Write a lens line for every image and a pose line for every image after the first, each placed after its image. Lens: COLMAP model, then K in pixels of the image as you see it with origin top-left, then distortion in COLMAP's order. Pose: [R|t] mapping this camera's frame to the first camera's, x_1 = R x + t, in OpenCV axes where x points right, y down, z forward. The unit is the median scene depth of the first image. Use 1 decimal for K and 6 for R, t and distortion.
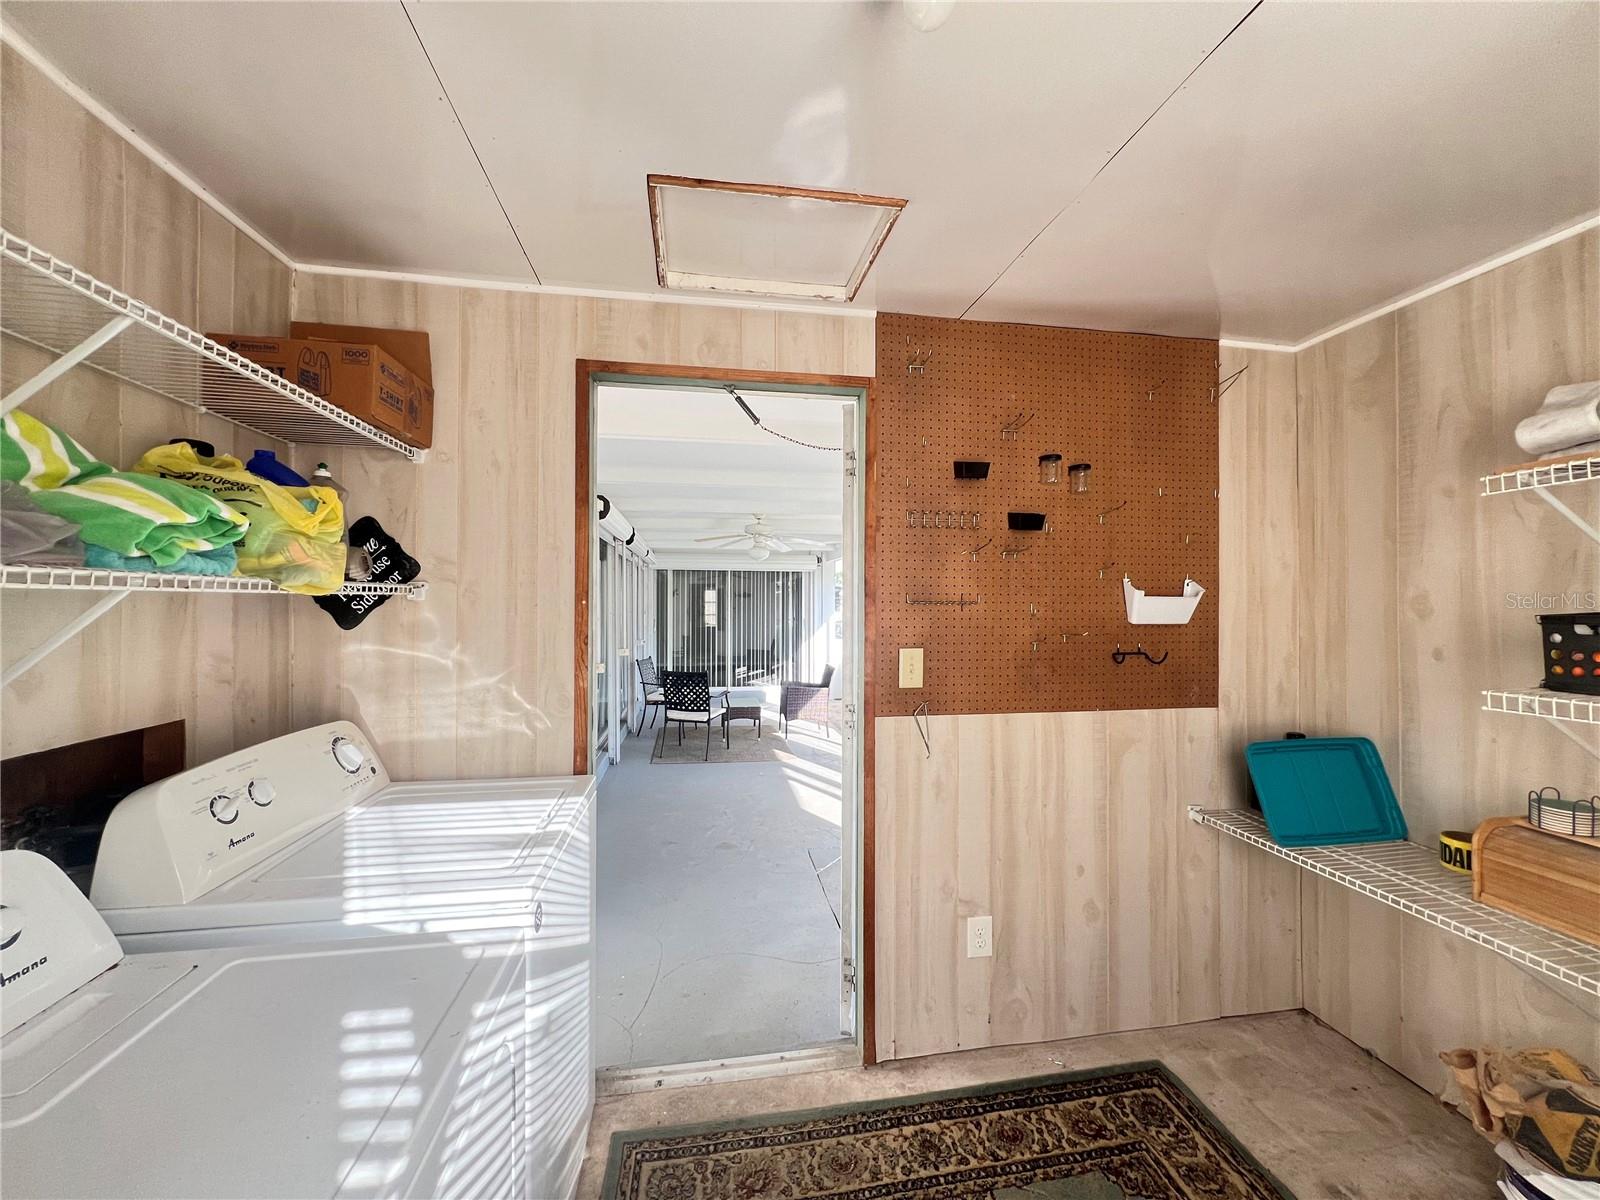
lens RADIAL K [[640.2, 0, 799.5], [0, 640.2, 601.3], [0, 0, 1]] dist [-0.002410, 0.001495]
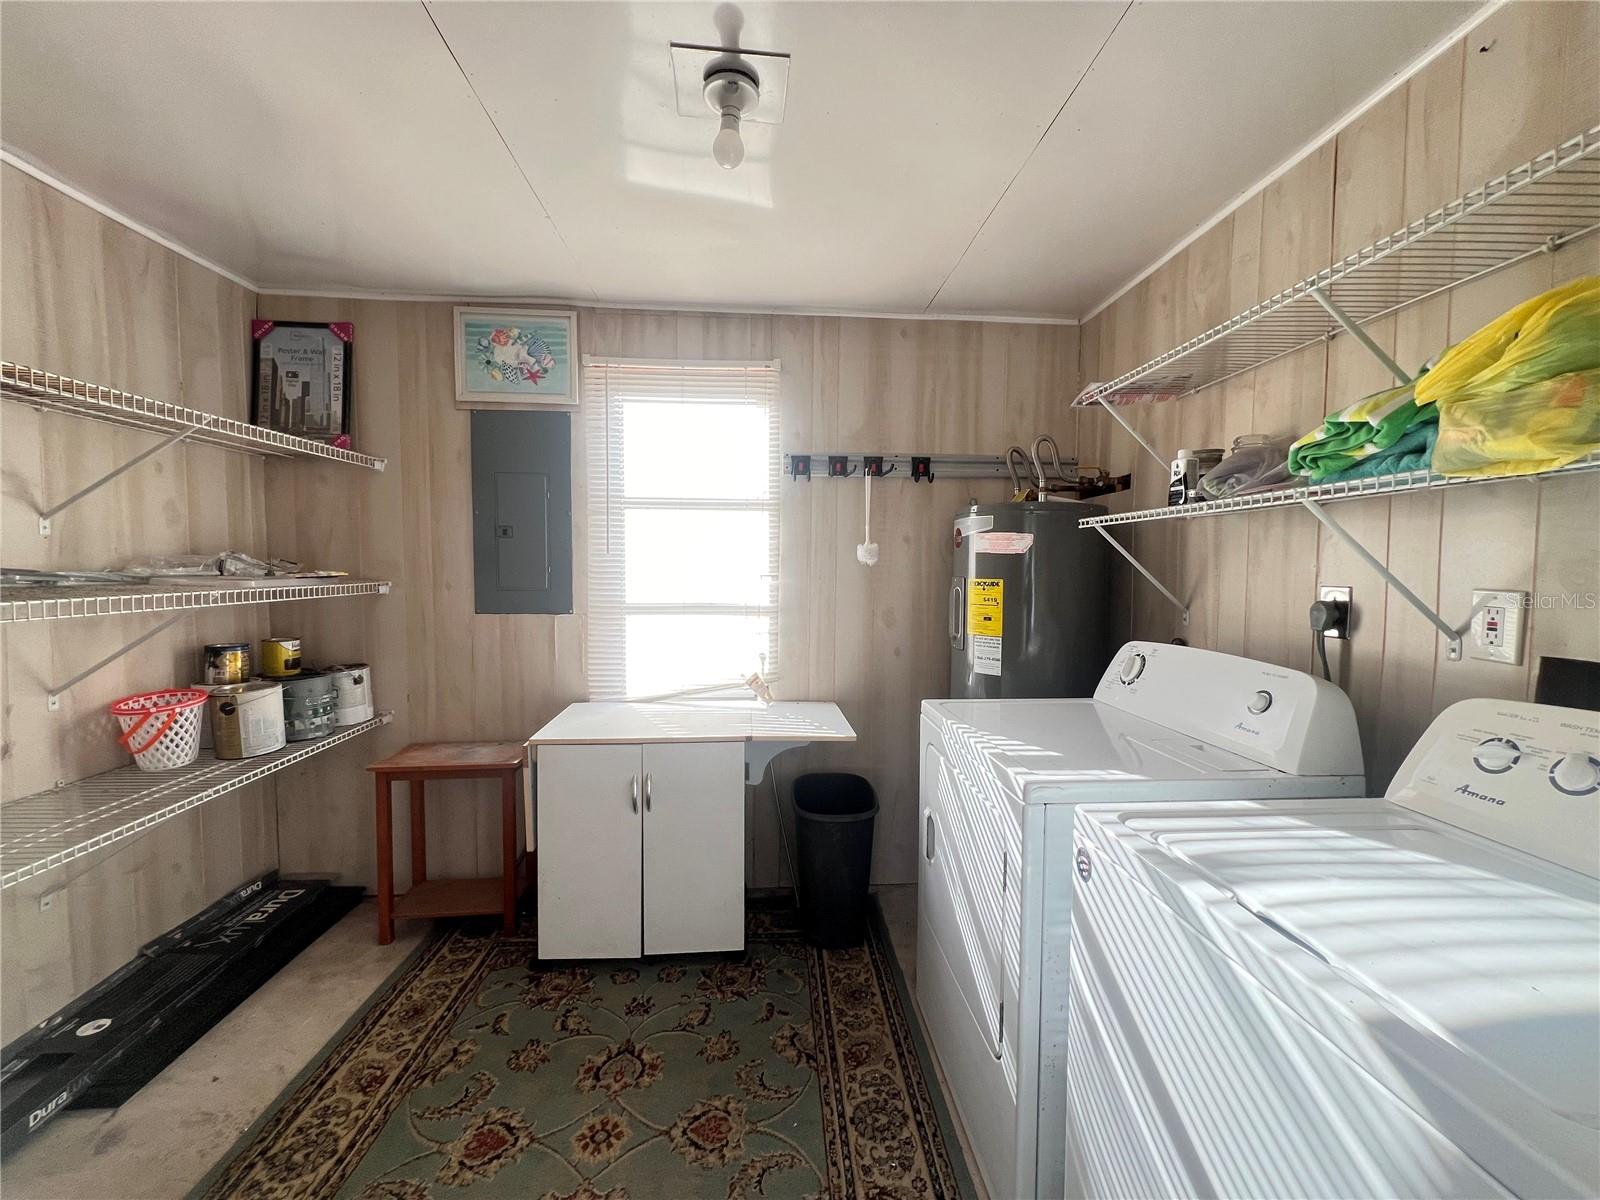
lens RADIAL K [[635.4, 0, 794.9], [0, 635.4, 596.4], [0, 0, 1]] dist [-0.001985, 0.001519]
pose [[-0.994636, -0.012020, 0.102739, -0.098130], [-0.007091, 0.998812, 0.048211, 0.088127], [-0.103197, 0.047223, -0.993539, 1.750149]]
